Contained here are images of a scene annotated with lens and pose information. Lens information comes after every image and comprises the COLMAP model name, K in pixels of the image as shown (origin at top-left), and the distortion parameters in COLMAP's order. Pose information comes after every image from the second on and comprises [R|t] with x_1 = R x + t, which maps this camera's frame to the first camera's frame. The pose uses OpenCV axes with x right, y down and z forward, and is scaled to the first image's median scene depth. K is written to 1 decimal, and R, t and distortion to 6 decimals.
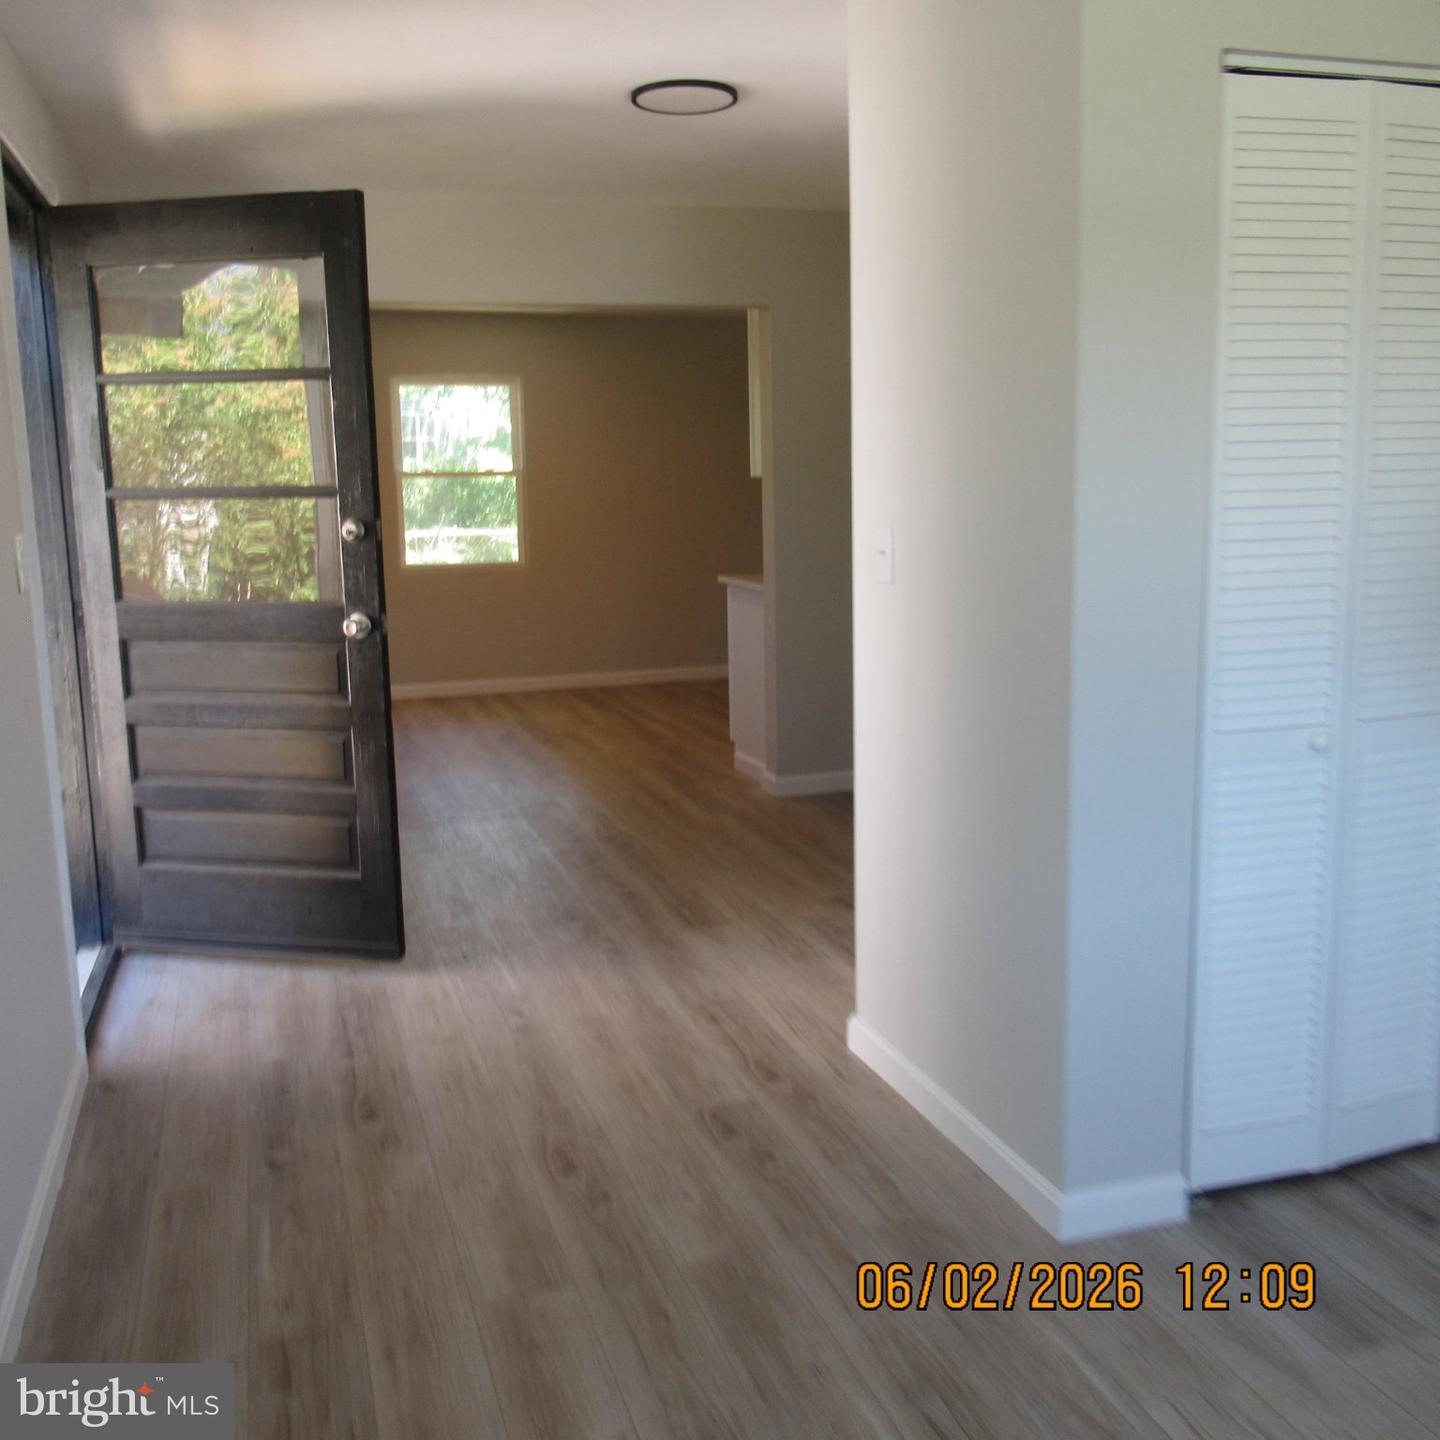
lens RADIAL K [[1454.5, 0, 716.1], [0, 1454.5, 722.5], [0, 0, 1]] dist [0.001387, 0.026679]
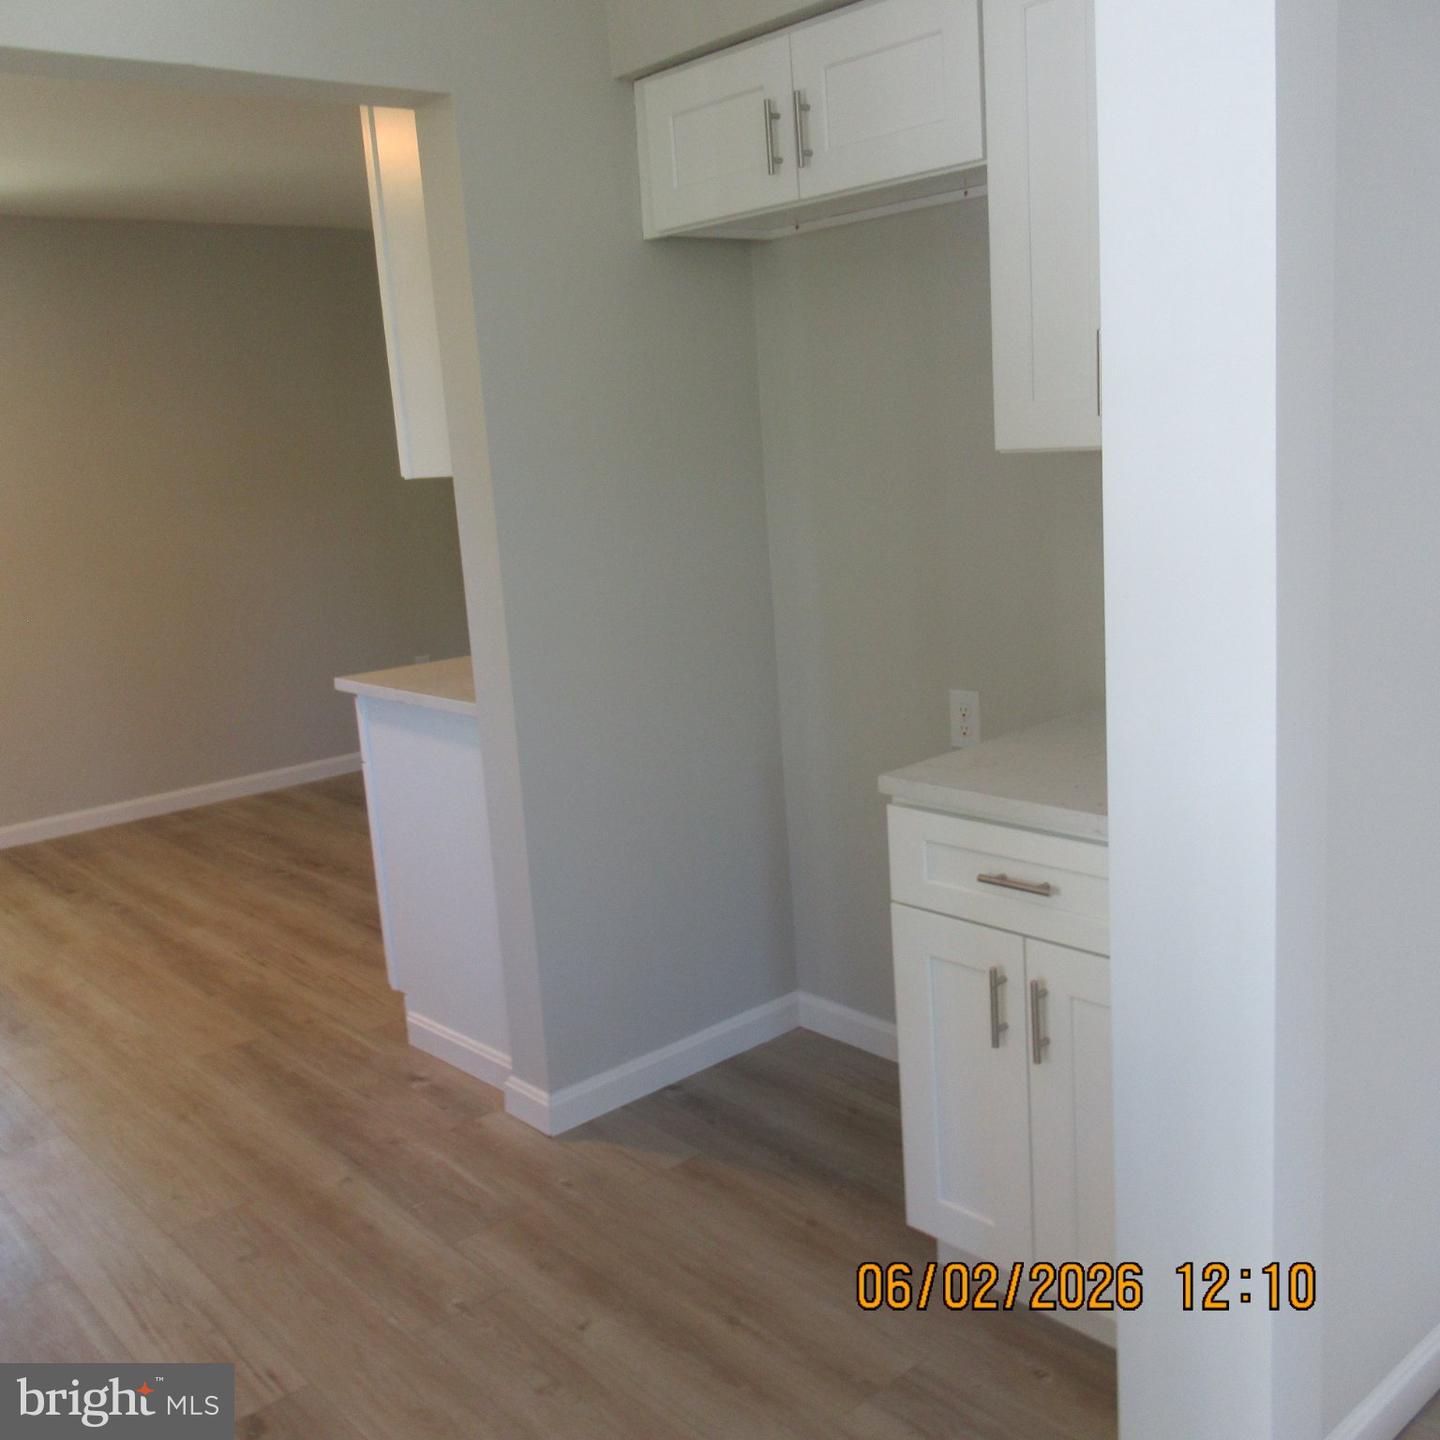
lens RADIAL K [[1432.2, 0, 718.1], [0, 1432.2, 725.3], [0, 0, 1]] dist [0.002202, -0.016911]
pose [[0.917602, -0.114134, 0.380762, -0.051057], [0.109043, 0.993421, 0.034997, -0.065717], [-0.382252, 0.009406, 0.924010, 0.368131]]
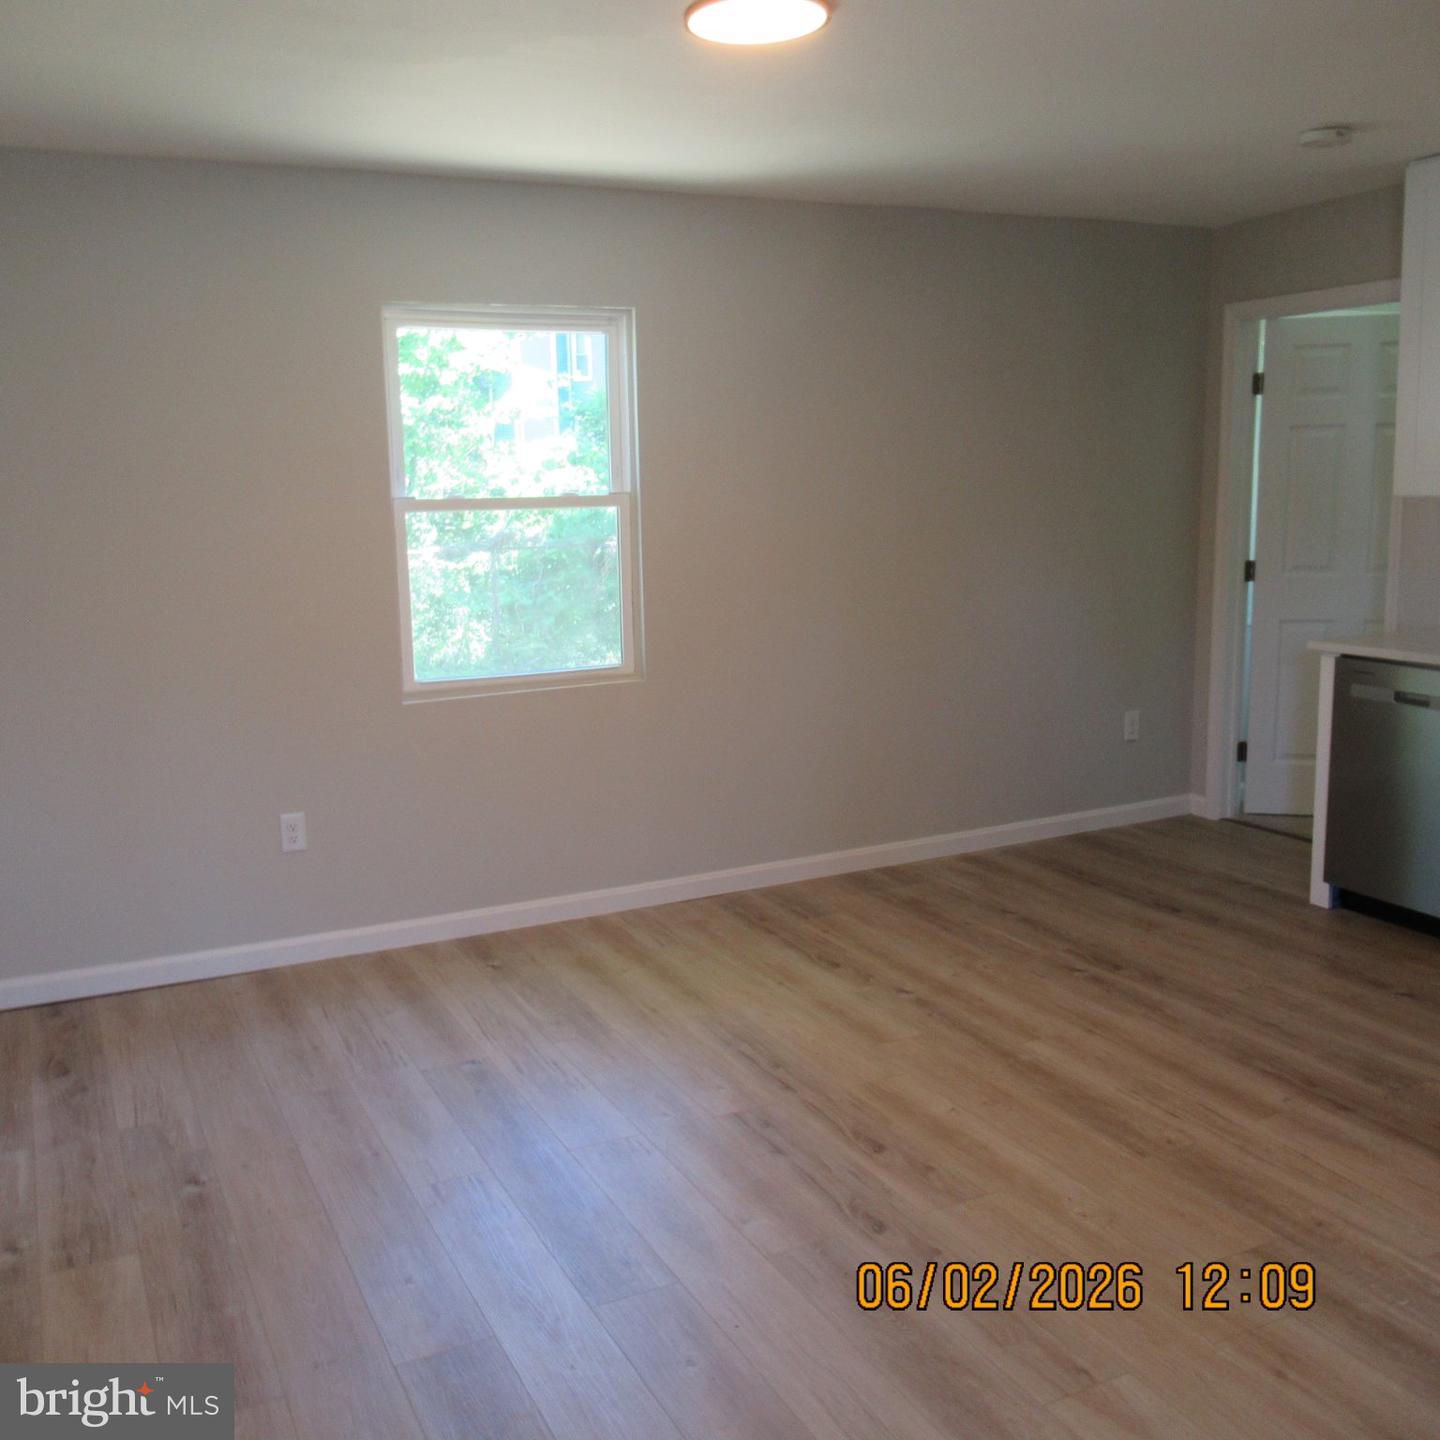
lens RADIAL K [[1432.8, 0, 720.0], [0, 1432.8, 720.0], [0, 0, 1]] dist [-0.015462, 0.015725]
pose [[0.988973, -0.027930, 0.145442, -0.183473], [0.028002, 0.999607, 0.001547, -0.094422], [-0.145428, 0.002542, 0.989366, 0.500720]]
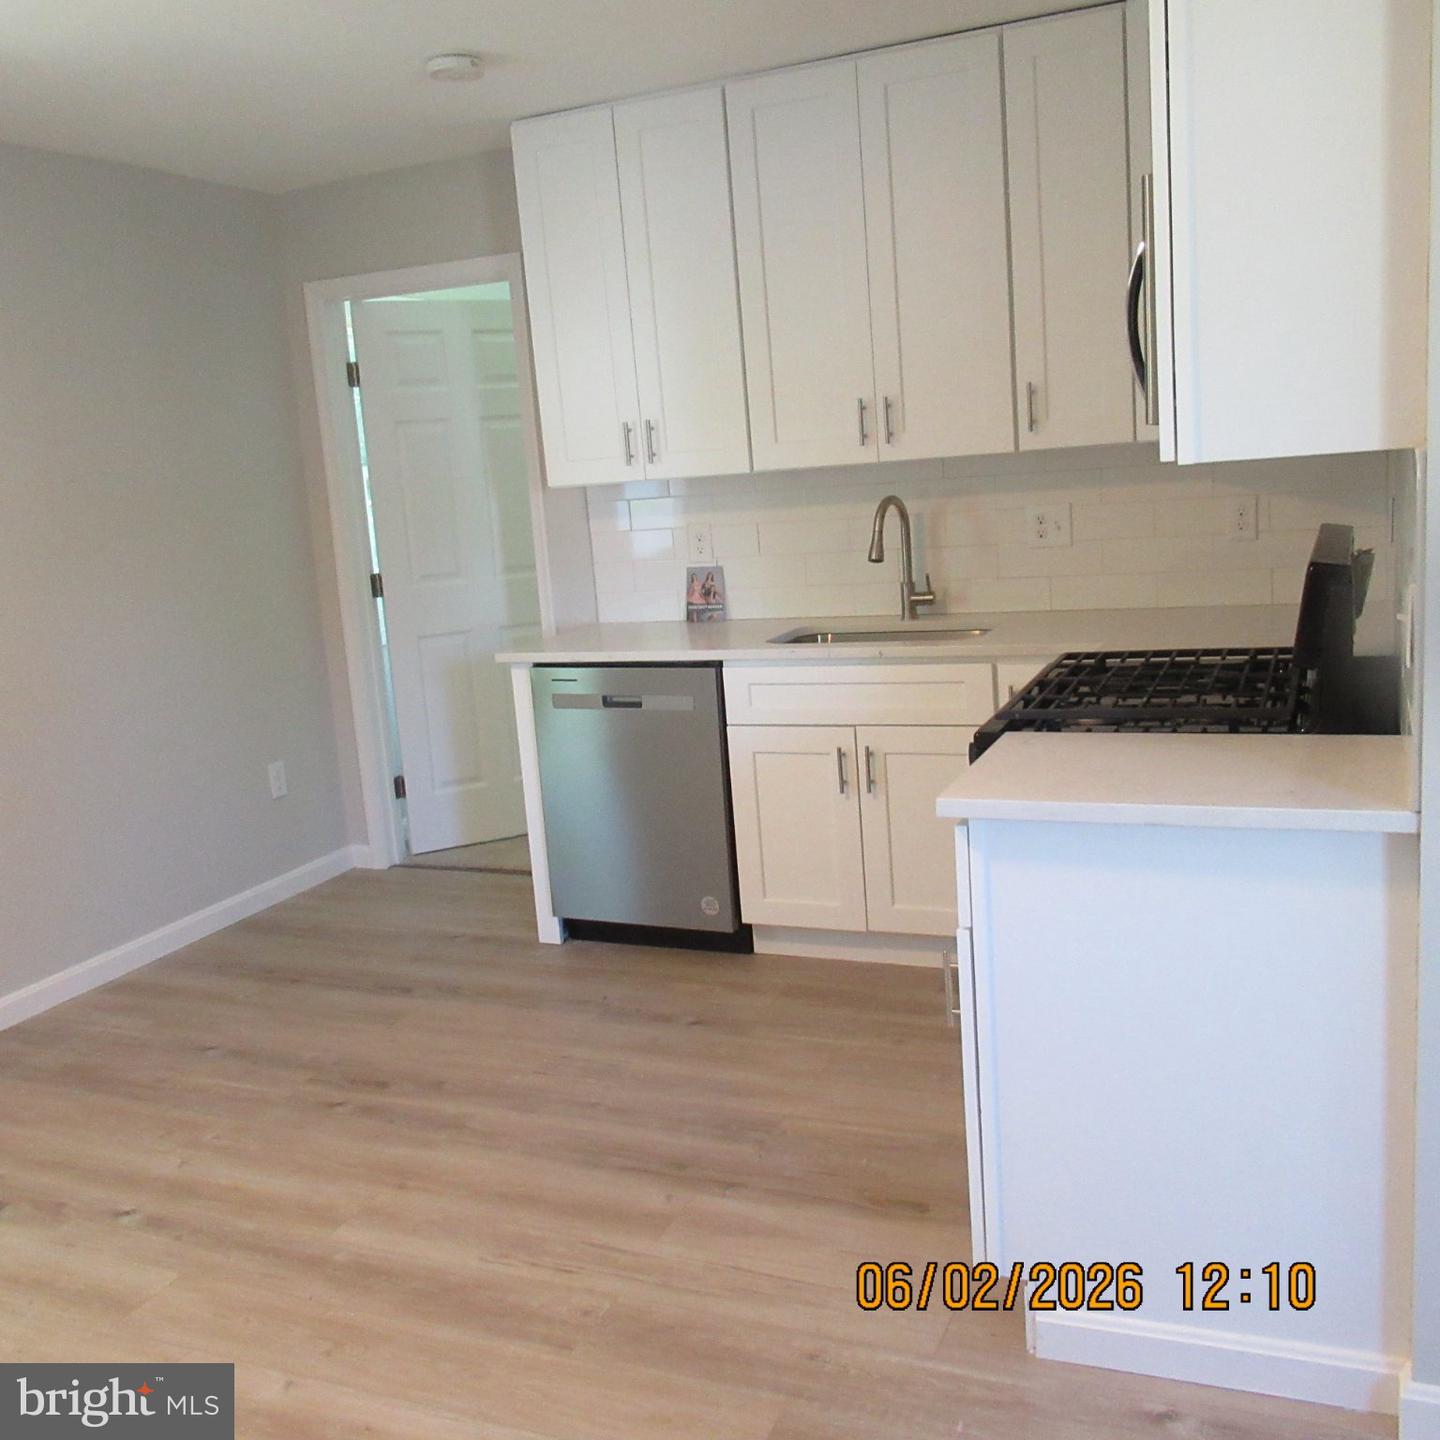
lens RADIAL K [[1427.2, 0, 722.1], [0, 1427.2, 732.9], [0, 0, 1]] dist [-0.013475, 0.002115]
pose [[0.660418, -0.168294, 0.731796, -0.187579], [0.180009, 0.981626, 0.063297, -0.107193], [-0.729003, 0.089928, 0.678578, 0.620691]]
